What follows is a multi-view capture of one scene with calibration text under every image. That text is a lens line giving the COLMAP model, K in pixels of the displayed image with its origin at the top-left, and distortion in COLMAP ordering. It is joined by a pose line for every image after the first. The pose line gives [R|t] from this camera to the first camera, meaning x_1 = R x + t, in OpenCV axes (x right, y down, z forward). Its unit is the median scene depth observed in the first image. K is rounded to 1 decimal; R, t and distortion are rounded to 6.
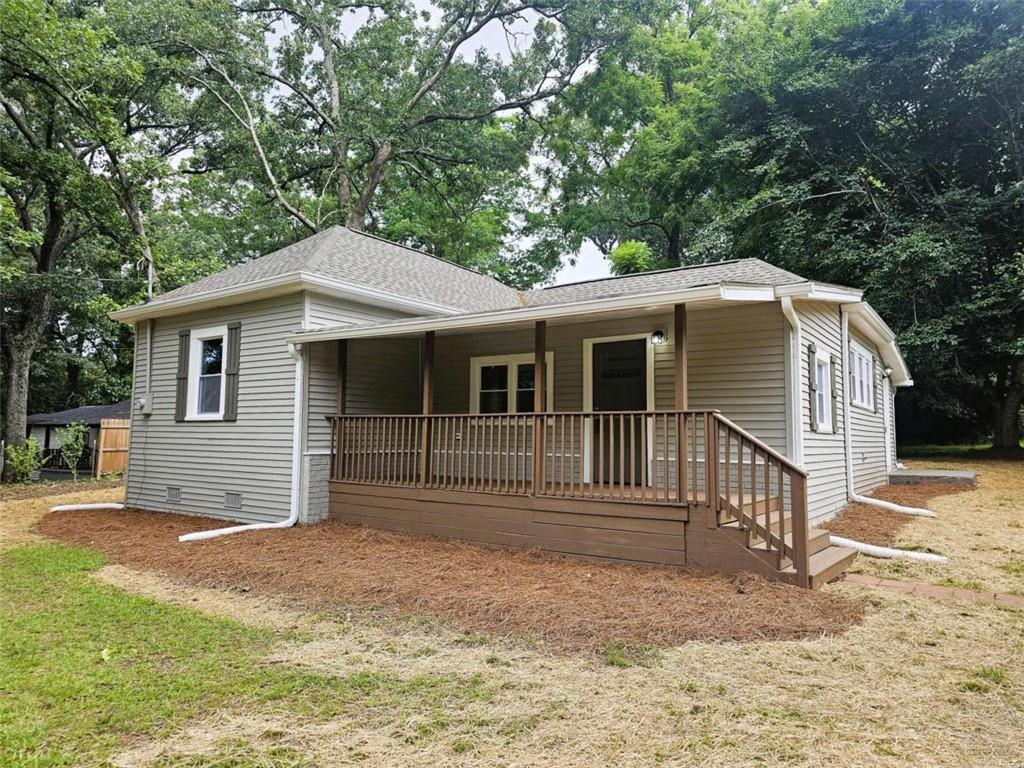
lens RADIAL K [[694.1, 0, 517.0], [0, 694.1, 366.5], [0, 0, 1]] dist [0.068738, -0.065728]
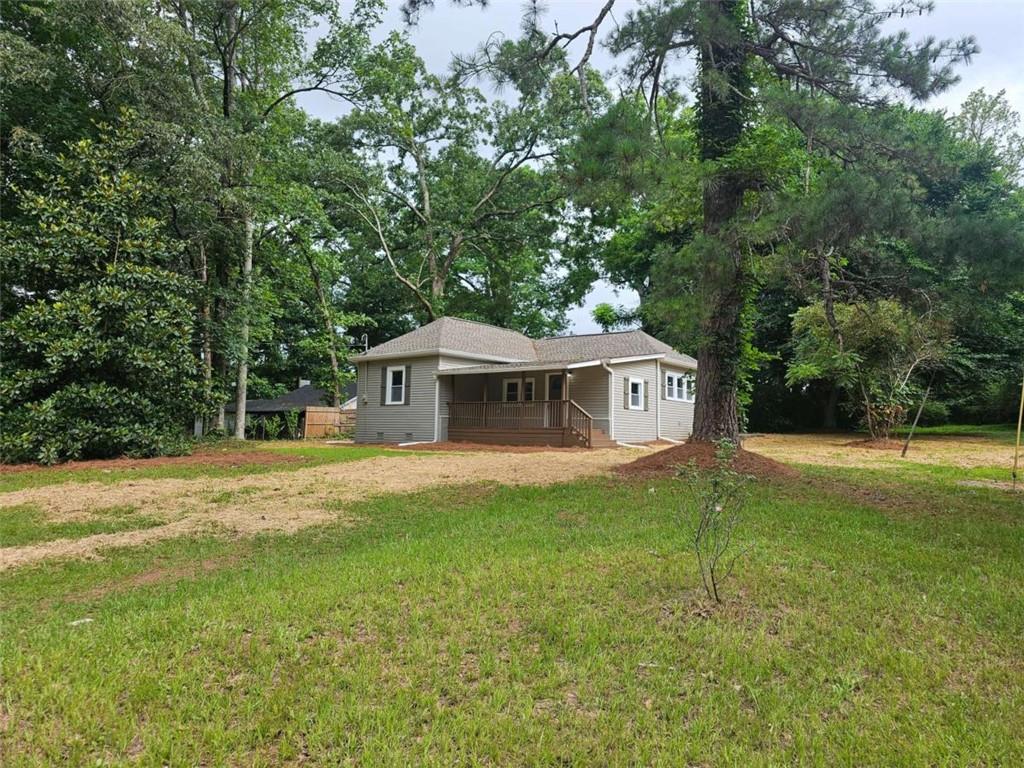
lens RADIAL K [[694.1, 0, 517.0], [0, 694.1, 366.5], [0, 0, 1]] dist [0.068738, -0.065728]
pose [[0.996689, -0.002181, -0.081284, 0.172092], [0.002574, 0.999986, 0.004726, -0.065341], [0.081272, -0.004919, 0.996680, -1.361499]]
